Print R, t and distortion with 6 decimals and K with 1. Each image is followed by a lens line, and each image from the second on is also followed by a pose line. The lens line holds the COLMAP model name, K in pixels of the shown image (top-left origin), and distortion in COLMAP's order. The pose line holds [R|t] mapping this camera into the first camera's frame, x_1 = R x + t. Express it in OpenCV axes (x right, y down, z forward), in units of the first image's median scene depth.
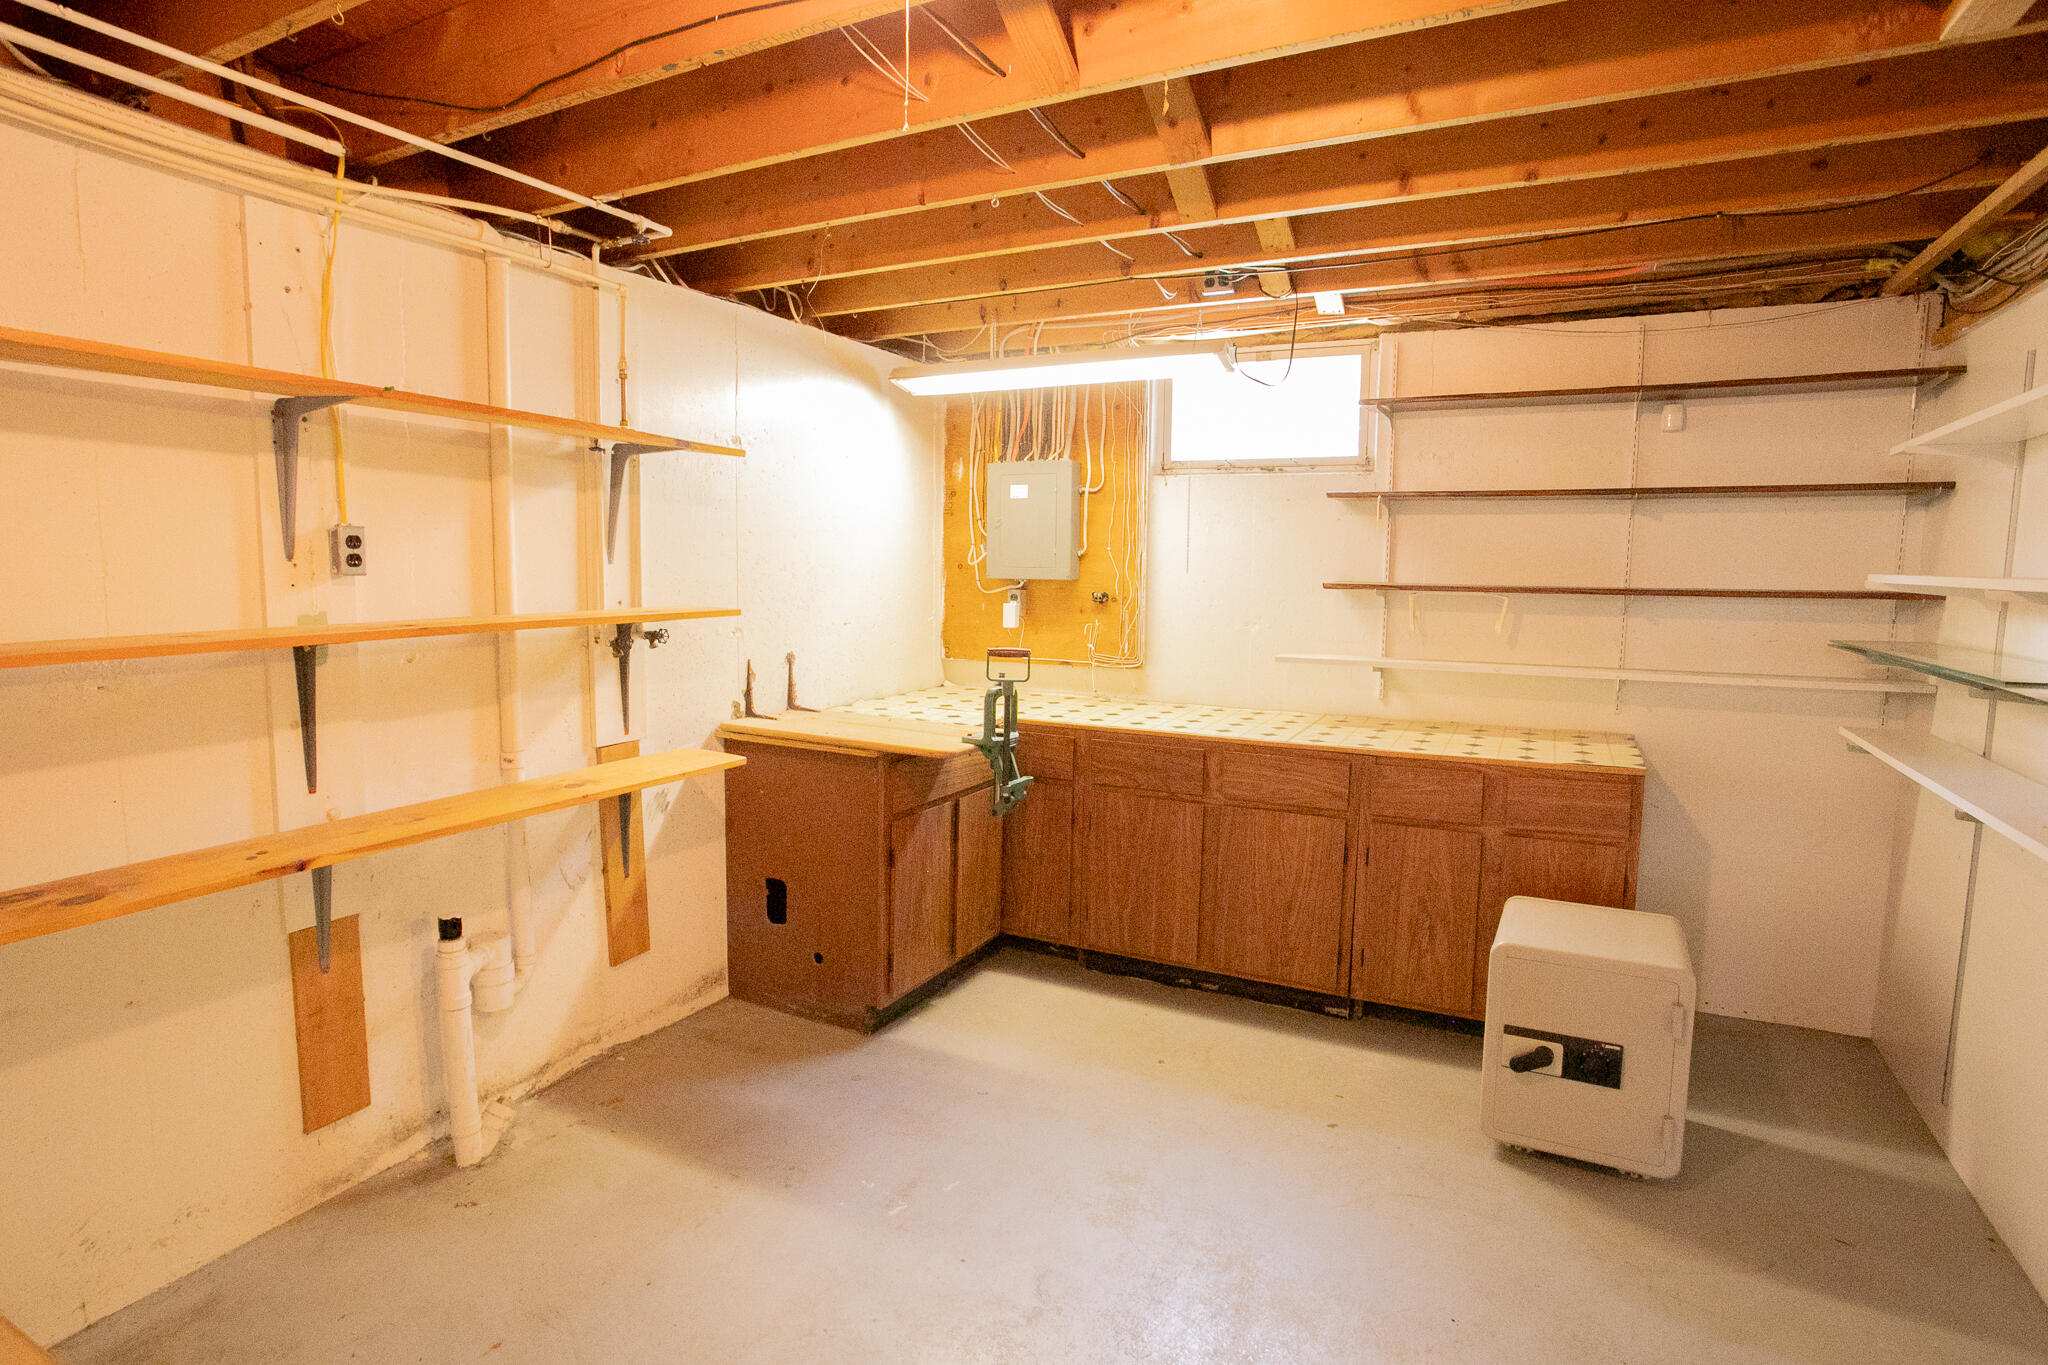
lens RADIAL K [[1030.6, 0, 1021.6], [0, 1030.6, 684.4], [0, 0, 1]] dist [-0.044826, 0.001715]
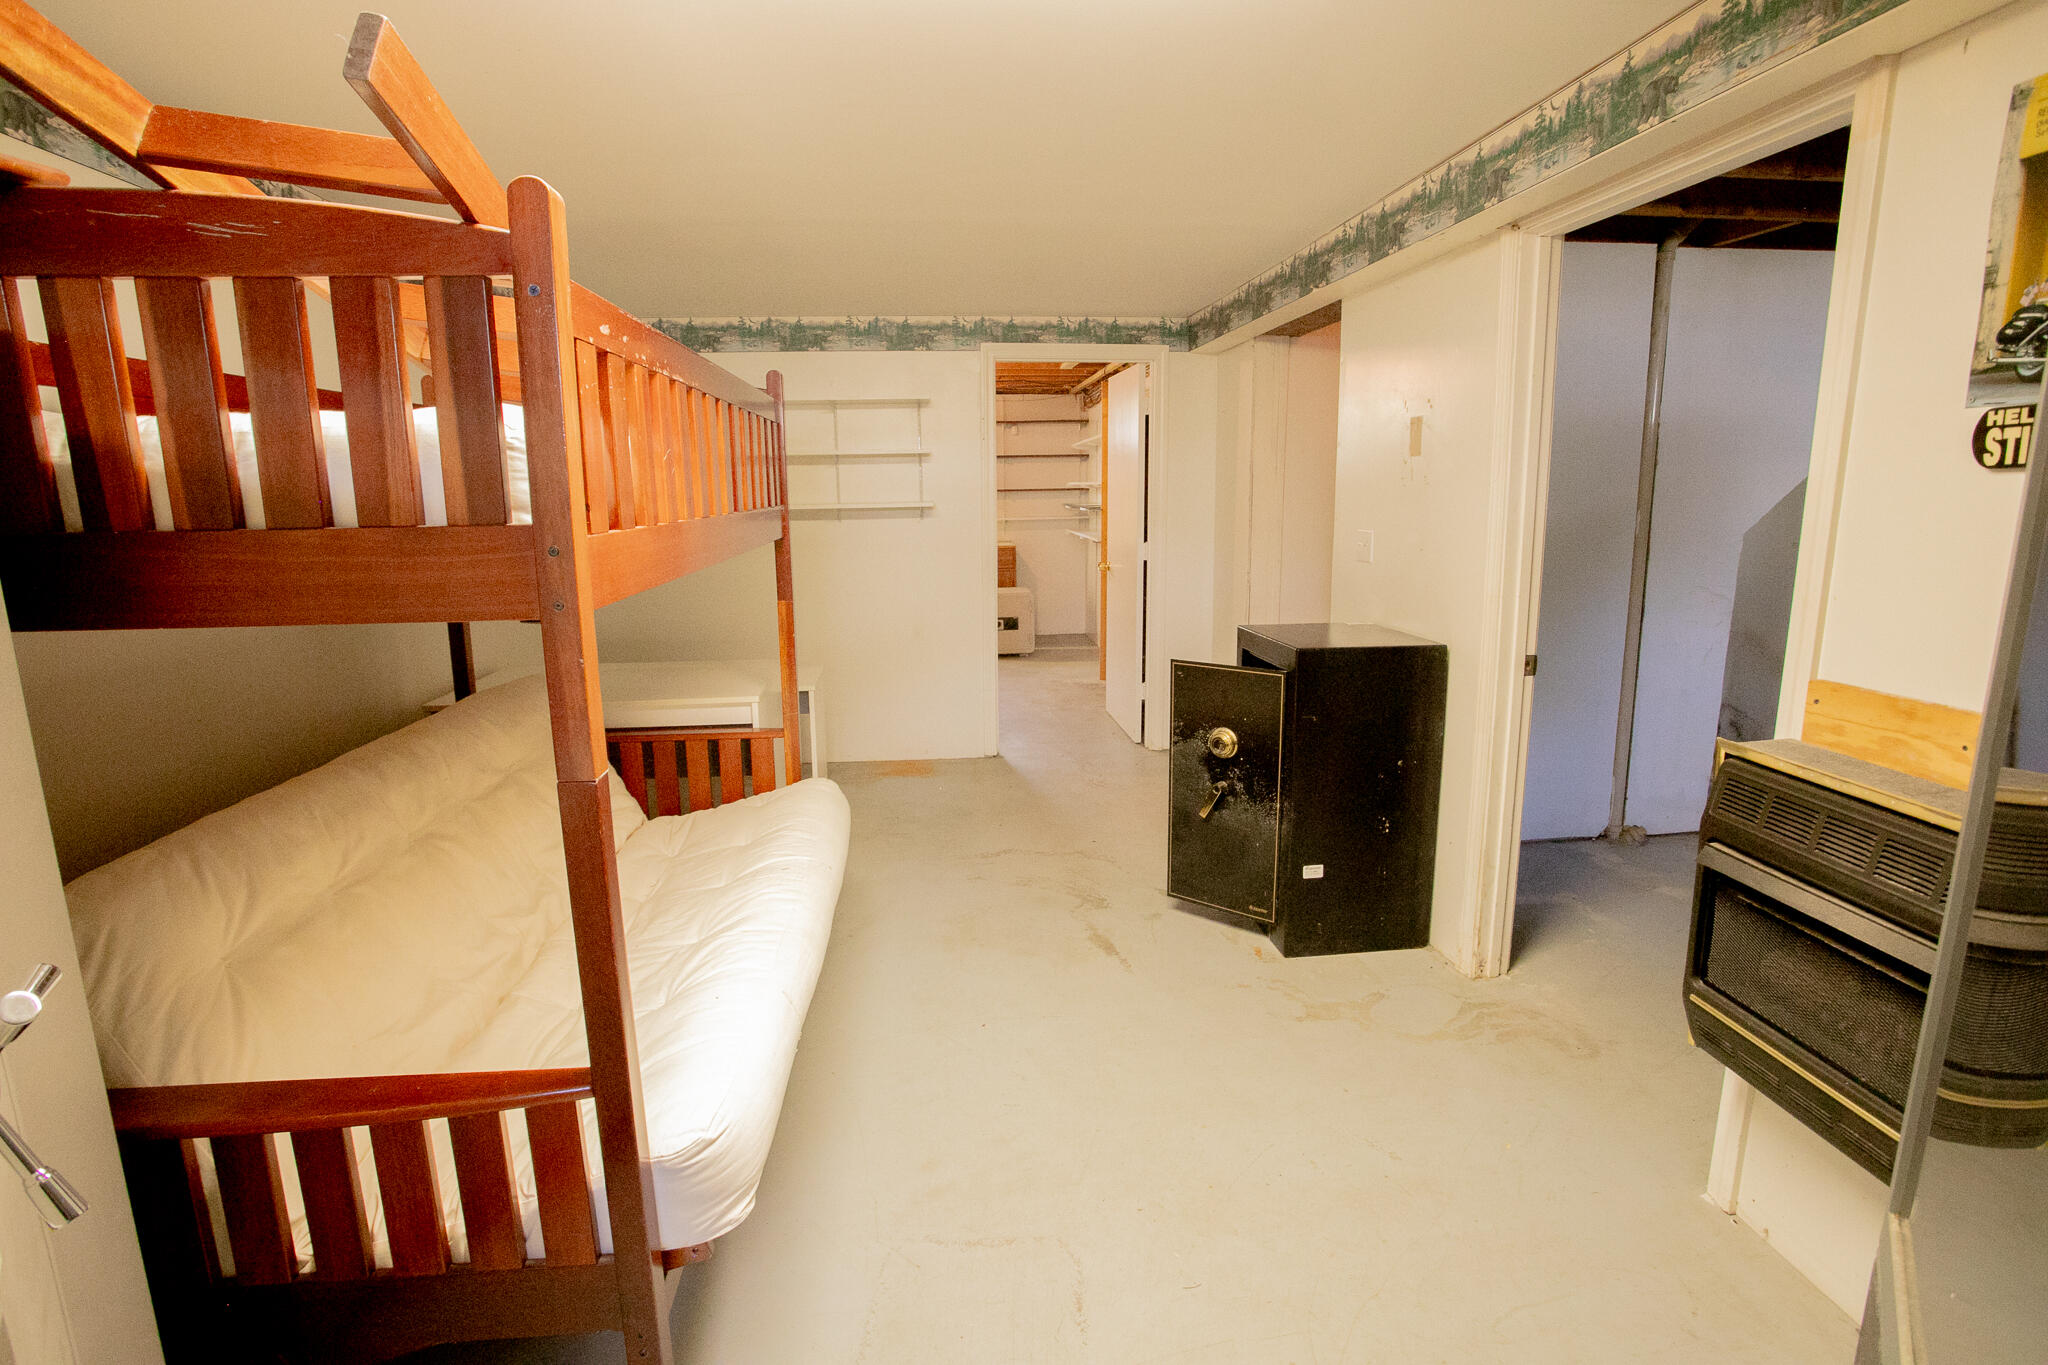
lens RADIAL K [[1030.6, 0, 1027.8], [0, 1030.6, 686.6], [0, 0, 1]] dist [-0.044826, 0.001715]
pose [[0.838353, -0.131747, 0.528968, -1.160712], [0.086299, 0.990195, 0.109848, 0.172794], [-0.538254, -0.046442, 0.841502, -1.820977]]
